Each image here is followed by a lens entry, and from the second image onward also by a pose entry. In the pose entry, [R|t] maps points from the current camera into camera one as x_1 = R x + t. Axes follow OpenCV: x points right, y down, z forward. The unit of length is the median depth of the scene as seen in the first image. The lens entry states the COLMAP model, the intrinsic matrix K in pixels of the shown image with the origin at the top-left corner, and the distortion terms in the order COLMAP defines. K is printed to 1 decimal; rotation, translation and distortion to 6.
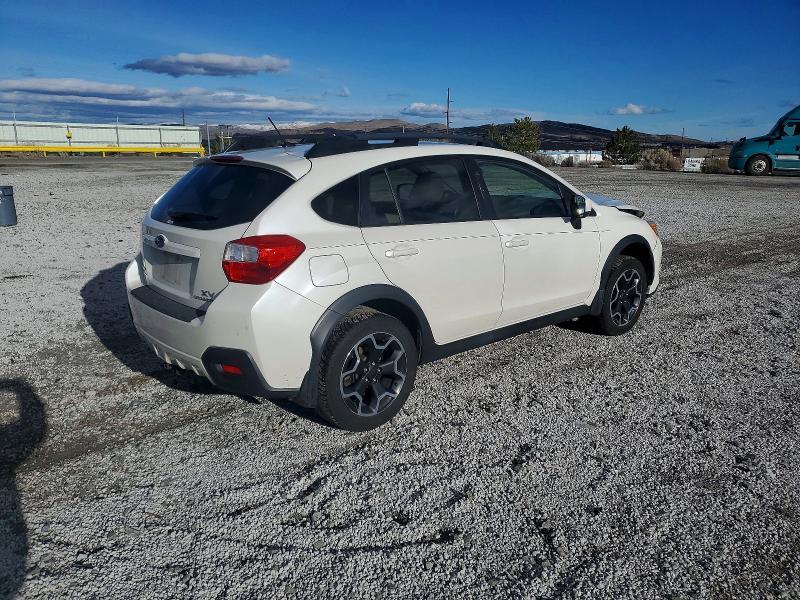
lens RADIAL K [[626.9, 0, 409.6], [0, 626.9, 299.2], [0, 0, 1]] dist [0.006362, 0.002167]
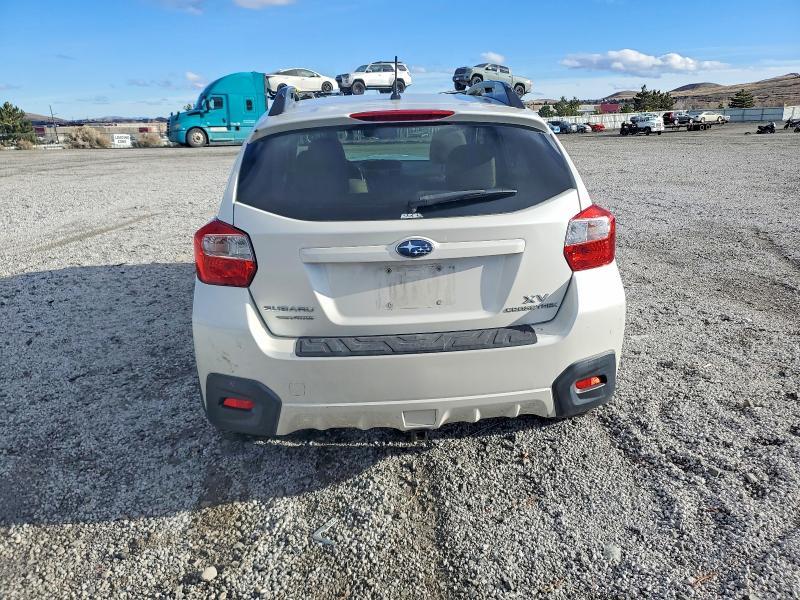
lens RADIAL K [[626.9, 0, 409.6], [0, 626.9, 299.2], [0, 0, 1]] dist [0.006362, 0.002167]
pose [[0.603897, -0.243616, 0.758920, -0.101237], [0.218460, 0.966274, 0.136341, -0.014596], [-0.766540, 0.083458, 0.636751, 0.068588]]
